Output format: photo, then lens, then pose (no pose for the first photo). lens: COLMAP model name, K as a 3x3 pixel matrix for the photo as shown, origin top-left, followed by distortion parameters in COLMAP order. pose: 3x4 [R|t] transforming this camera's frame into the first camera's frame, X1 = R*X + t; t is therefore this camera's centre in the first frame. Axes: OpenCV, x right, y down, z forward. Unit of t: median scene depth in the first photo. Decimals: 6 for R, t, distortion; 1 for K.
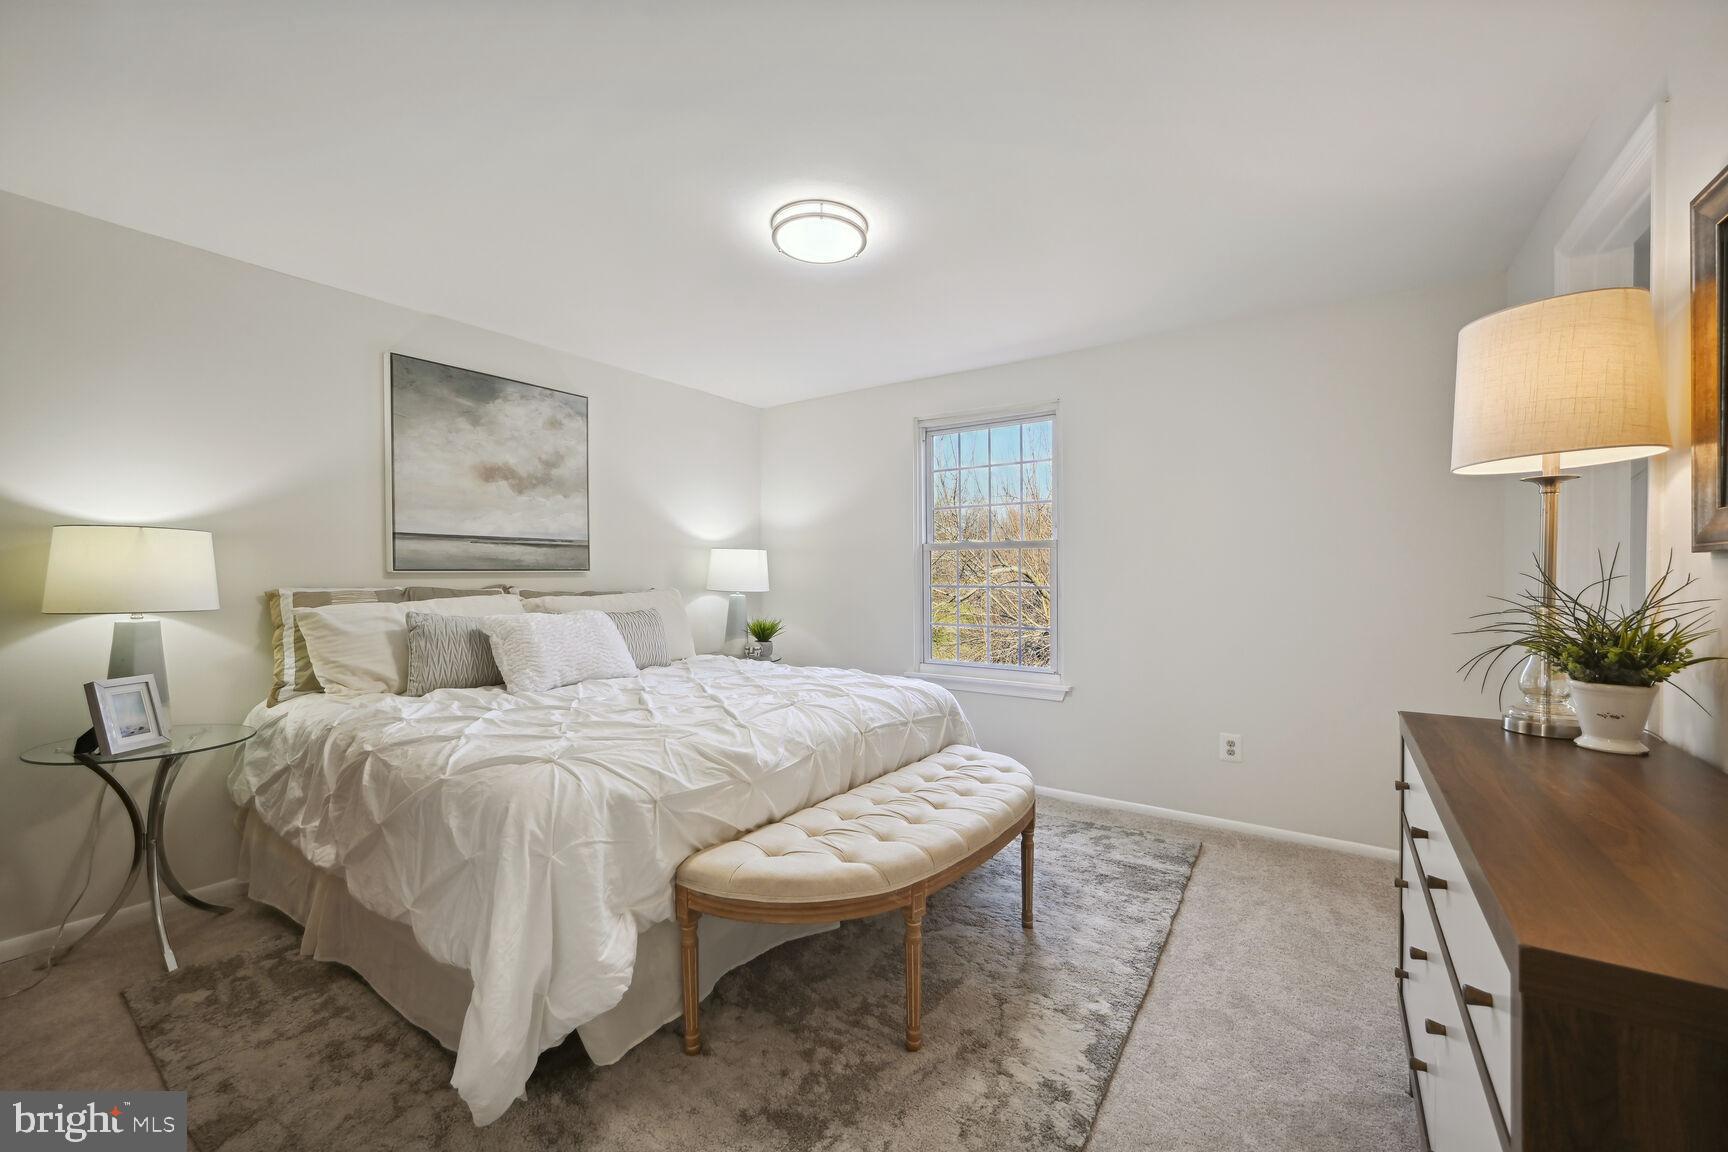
lens RADIAL K [[678.0, 0, 867.5], [0, 678.0, 576.1], [0, 0, 1]] dist [0.001027, 0.000081]
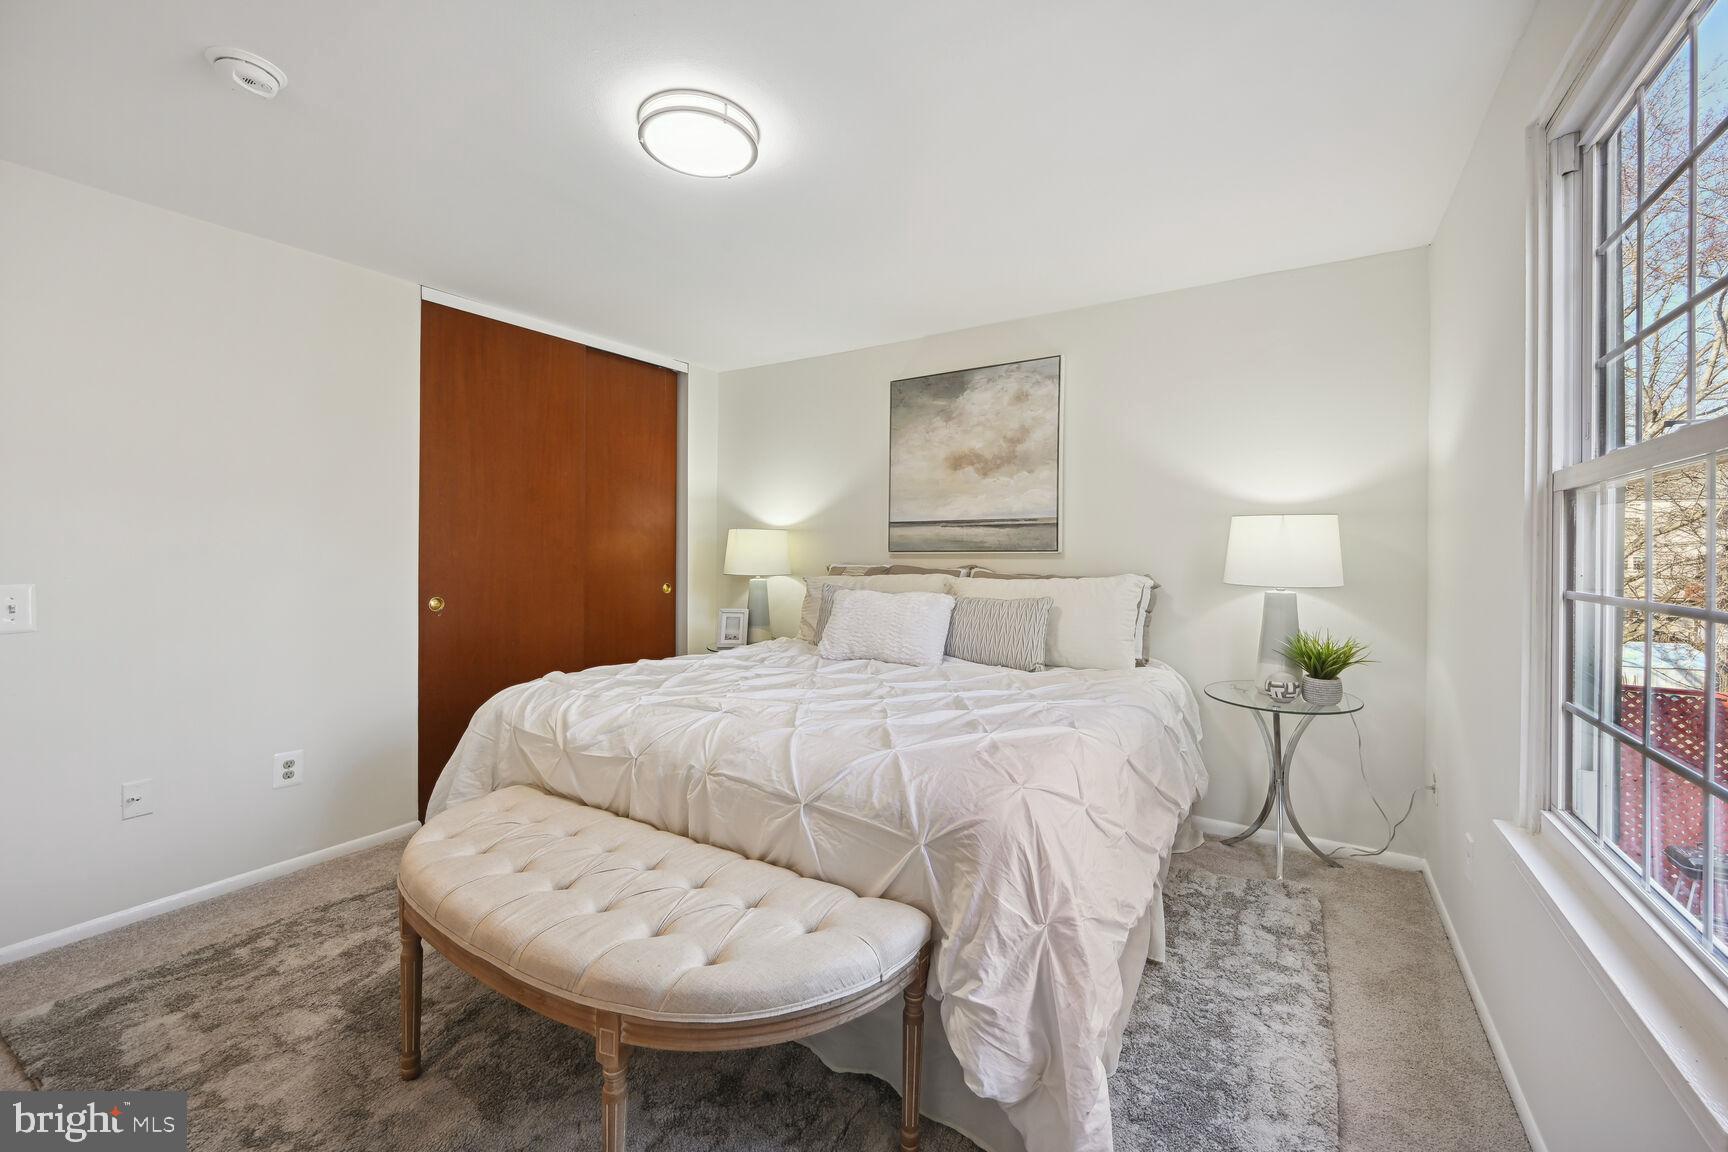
lens RADIAL K [[678.0, 0, 872.6], [0, 678.0, 566.3], [0, 0, 1]] dist [0.001027, 0.000081]
pose [[0.056674, 0.024336, -0.998096, 0.499974], [-0.006191, 0.999692, 0.024024, -0.009360], [0.998374, 0.004817, 0.056807, 0.768763]]
